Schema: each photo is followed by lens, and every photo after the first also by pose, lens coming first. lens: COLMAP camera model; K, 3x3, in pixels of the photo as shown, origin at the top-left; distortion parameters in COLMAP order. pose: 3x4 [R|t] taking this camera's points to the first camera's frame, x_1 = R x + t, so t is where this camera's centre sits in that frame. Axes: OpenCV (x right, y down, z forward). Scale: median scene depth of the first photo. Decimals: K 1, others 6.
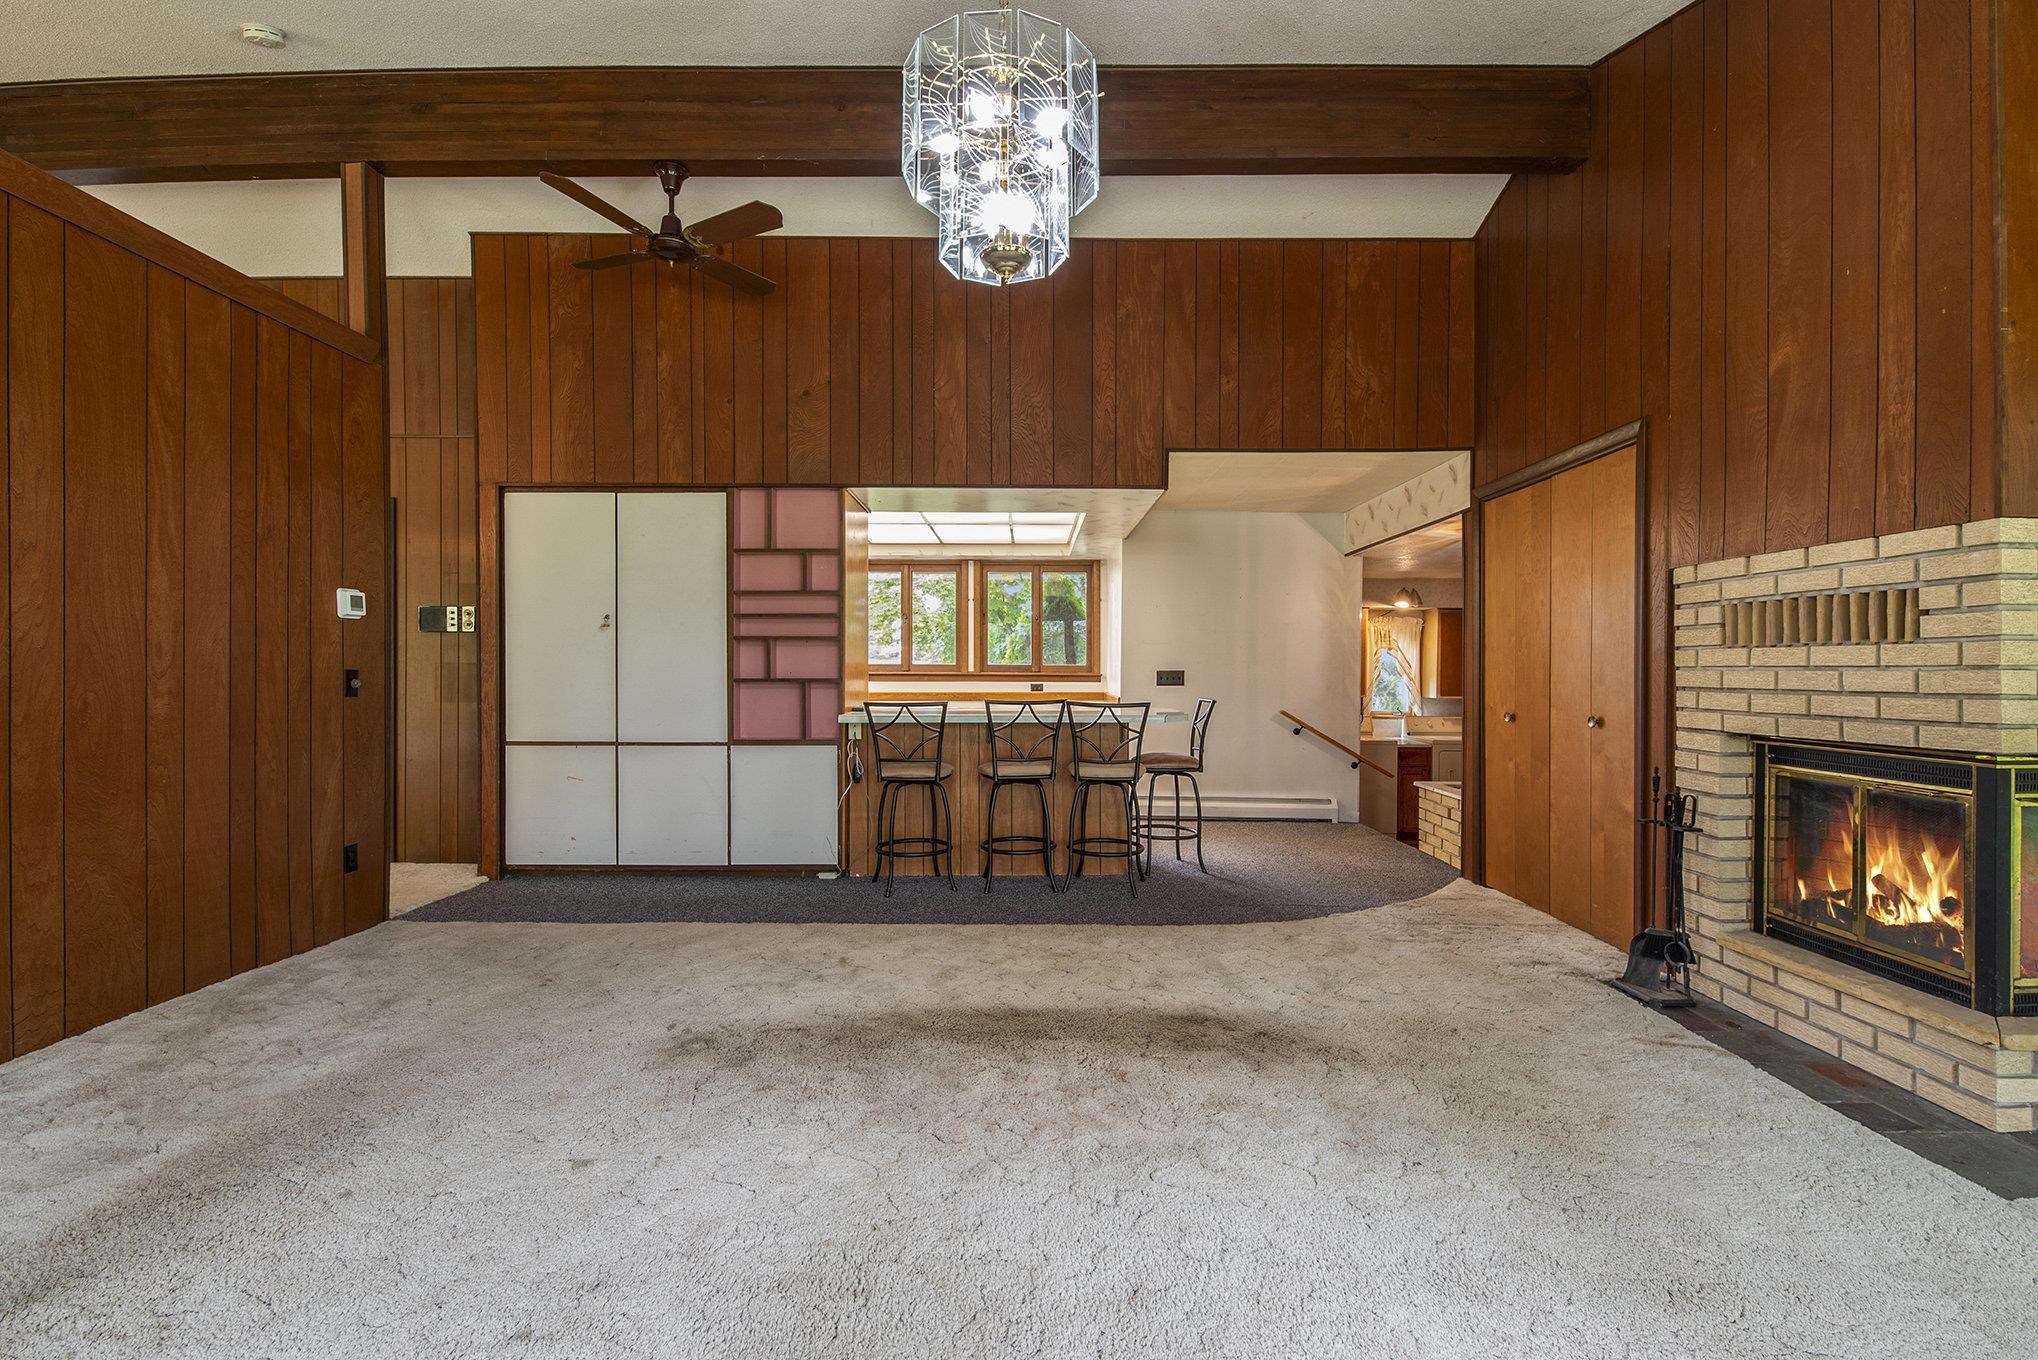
lens RADIAL K [[897.2, 0, 1025.0], [0, 897.2, 672.6], [0, 0, 1]] dist [0.010927, -0.012694]
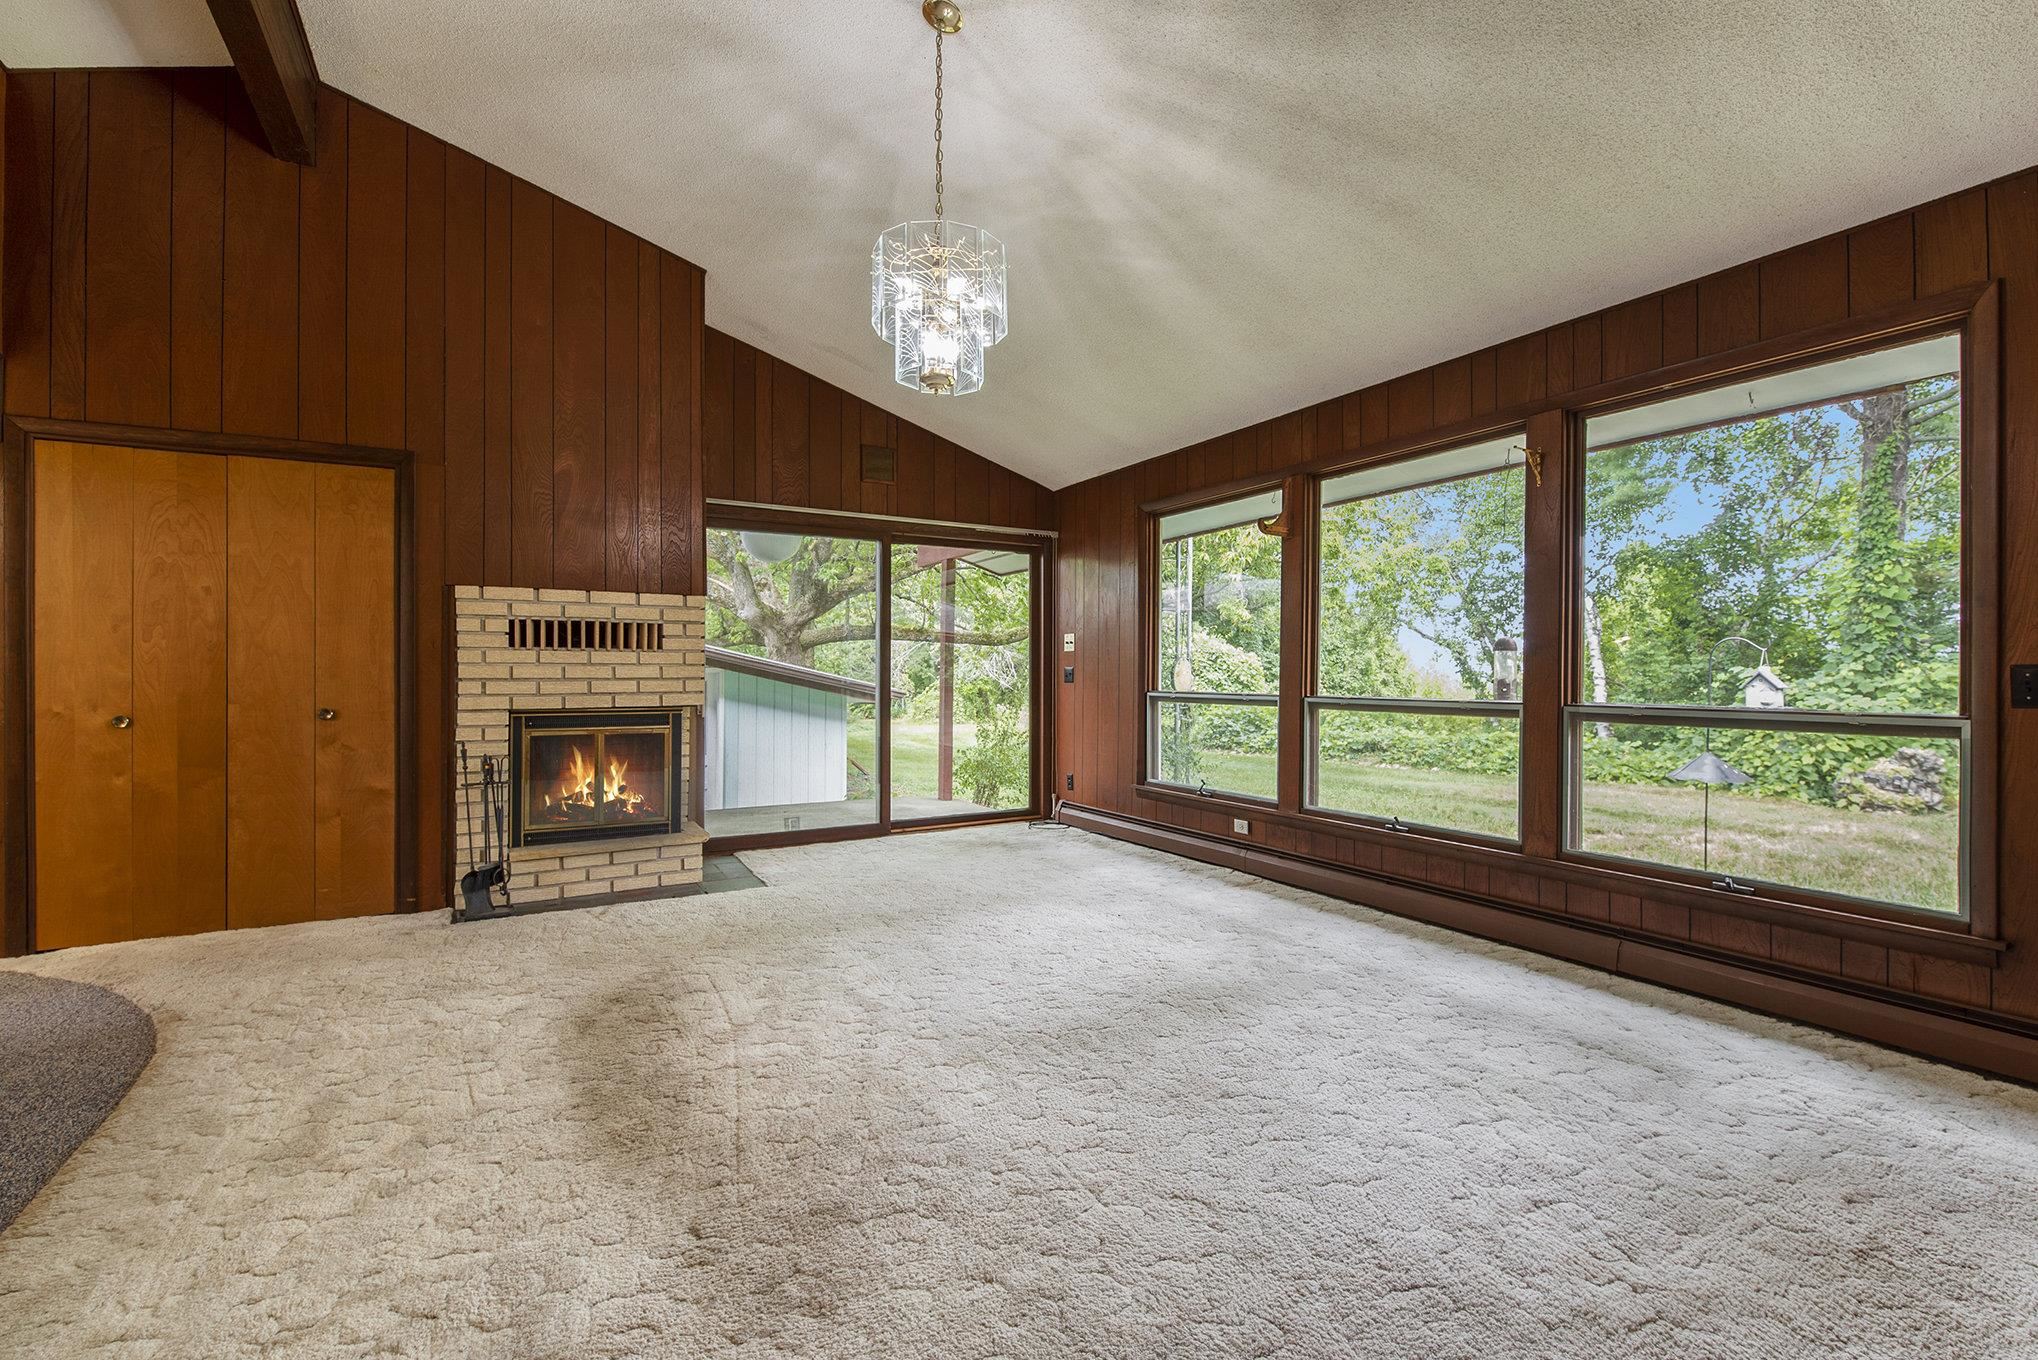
lens RADIAL K [[897.2, 0, 1025.0], [0, 897.2, 672.6], [0, 0, 1]] dist [0.010927, -0.012694]
pose [[-0.511465, -0.007531, 0.859271, -0.946761], [-0.001602, 0.999968, 0.007811, -0.004504], [-0.859302, 0.002618, -0.511461, 1.156569]]
